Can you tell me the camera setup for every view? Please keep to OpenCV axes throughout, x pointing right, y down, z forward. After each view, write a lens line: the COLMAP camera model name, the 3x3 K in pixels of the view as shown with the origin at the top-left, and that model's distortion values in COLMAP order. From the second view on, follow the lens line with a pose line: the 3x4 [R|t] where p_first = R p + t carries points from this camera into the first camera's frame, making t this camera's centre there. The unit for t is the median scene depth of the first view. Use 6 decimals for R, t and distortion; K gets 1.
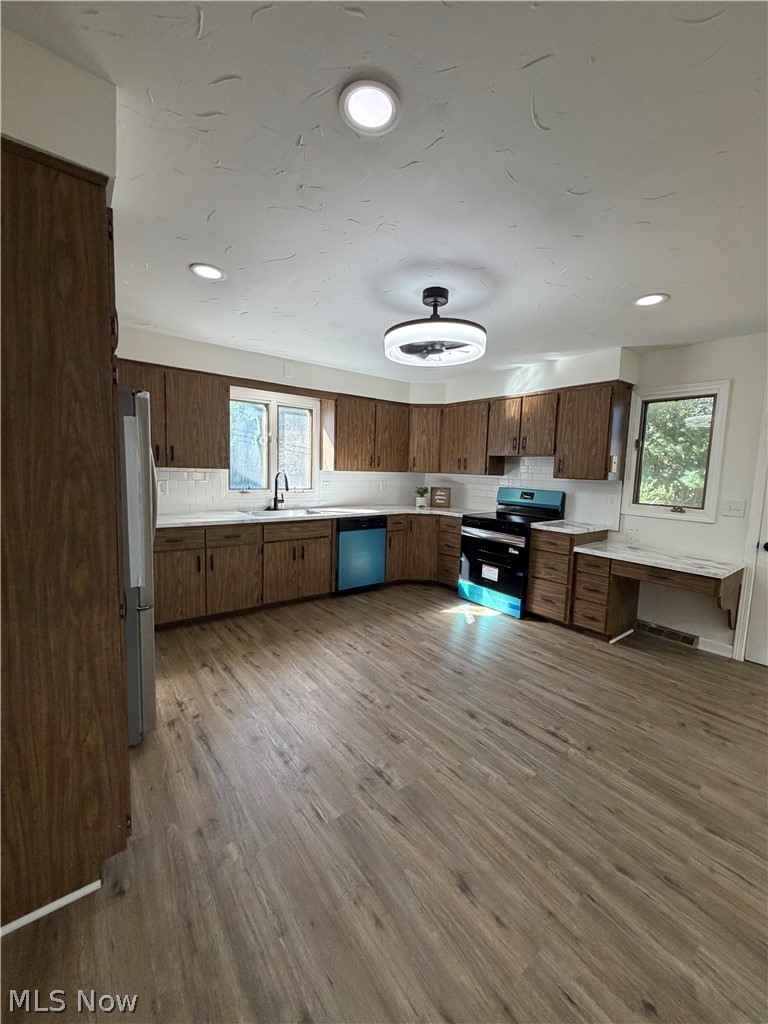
lens RADIAL K [[410.1, 0, 383.7], [0, 410.1, 509.9], [0, 0, 1]] dist [-0.005333, 0.000675]
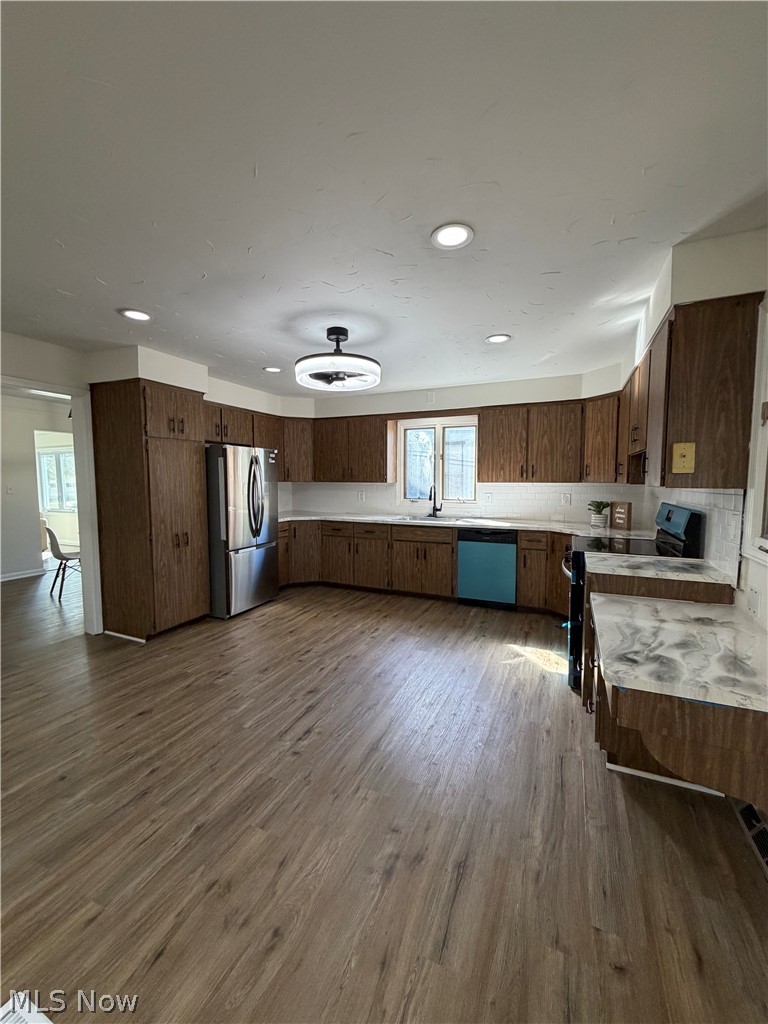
lens RADIAL K [[410.1, 0, 383.5], [0, 410.1, 509.8], [0, 0, 1]] dist [-0.005333, 0.000675]
pose [[0.465980, 0.037112, -0.884017, 0.842794], [-0.076443, 0.997073, 0.001564, -0.013519], [0.881487, 0.066849, 0.467453, 0.394782]]
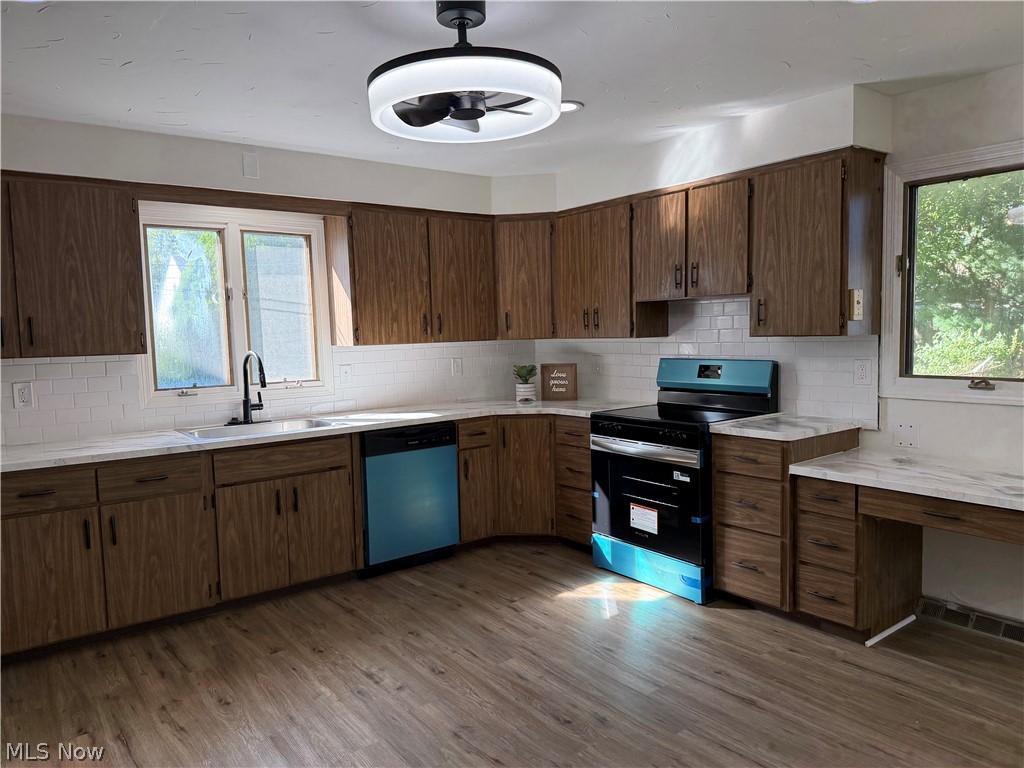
lens RADIAL K [[721.3, 0, 506.6], [0, 721.3, 392.0], [0, 0, 1]] dist [0.045471, -0.061505]
pose [[0.998407, -0.054935, -0.012859, 0.112255], [0.054743, 0.998390, -0.014860, -0.009684], [0.013655, 0.014132, 0.999807, 0.052438]]
